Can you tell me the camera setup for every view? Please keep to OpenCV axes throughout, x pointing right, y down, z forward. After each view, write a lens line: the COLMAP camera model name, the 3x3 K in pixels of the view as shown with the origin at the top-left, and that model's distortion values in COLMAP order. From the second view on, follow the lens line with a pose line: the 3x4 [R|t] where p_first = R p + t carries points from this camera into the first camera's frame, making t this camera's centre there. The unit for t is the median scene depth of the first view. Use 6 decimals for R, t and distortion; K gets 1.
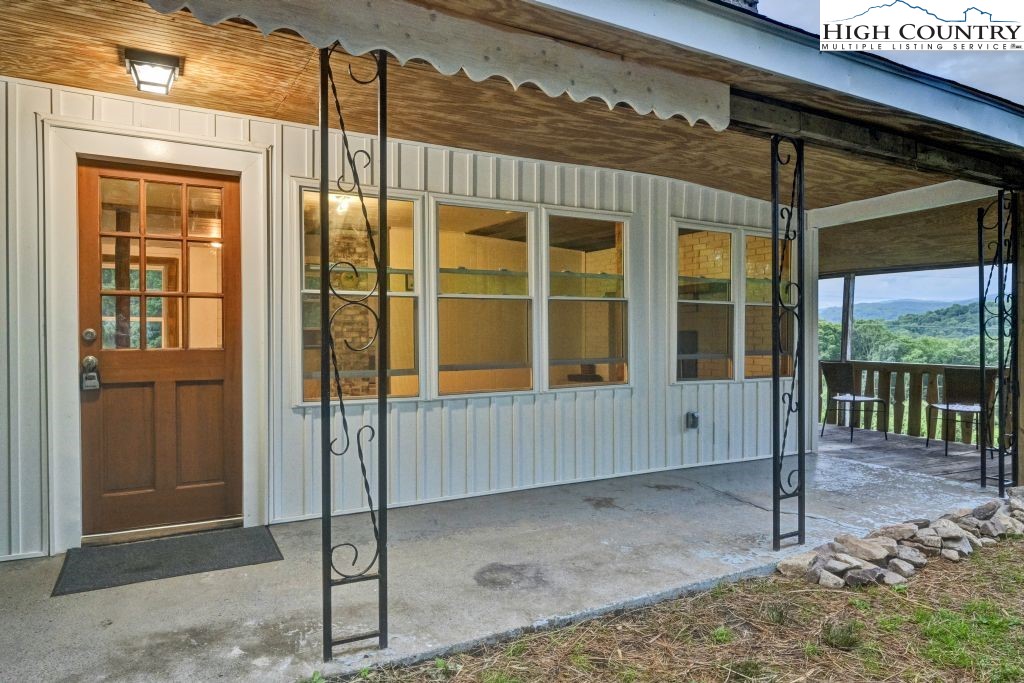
lens RADIAL K [[657.7, 0, 512.0], [0, 657.7, 341.5], [0, 0, 1]] dist [0.000066, -0.000355]
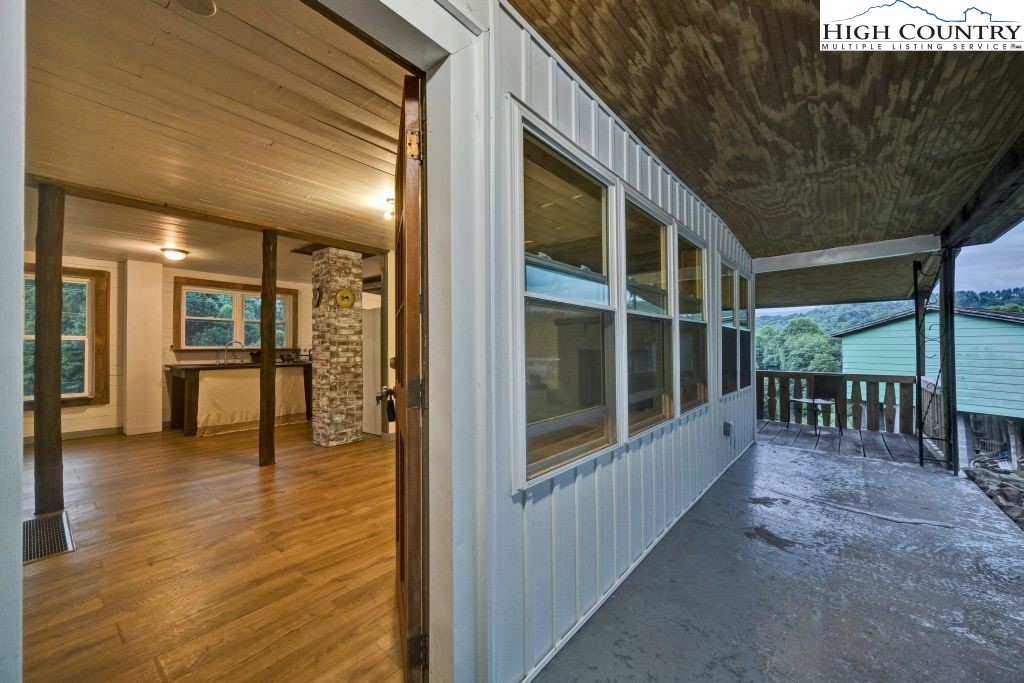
lens RADIAL K [[403.0, 0, 512.0], [0, 403.0, 341.5], [0, 0, 1]] dist [-0.000527, 0.000003]
pose [[0.930503, 0.002336, 0.366277, -0.289464], [0.007501, 0.999648, -0.025430, -0.015468], [-0.366207, 0.026410, 0.930158, 0.416174]]
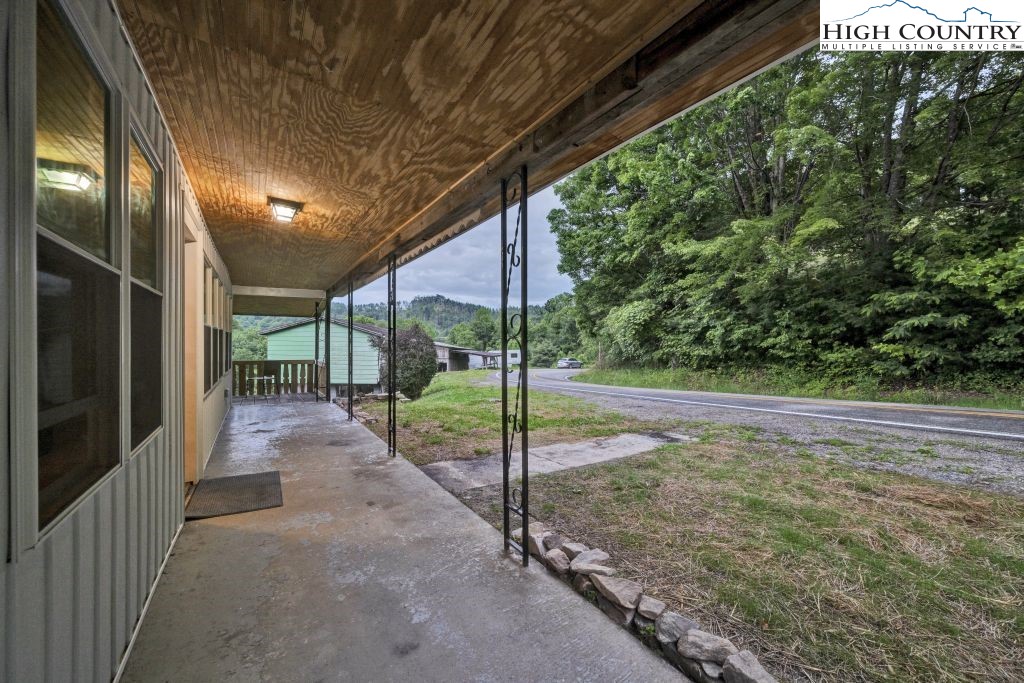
lens RADIAL K [[403.0, 0, 512.0], [0, 403.0, 341.5], [0, 0, 1]] dist [-0.000527, 0.000003]
pose [[-0.051184, 0.002574, 0.998686, -0.808274], [0.009167, 0.999956, -0.002108, -0.016205], [-0.998647, 0.009047, -0.051205, 0.203260]]
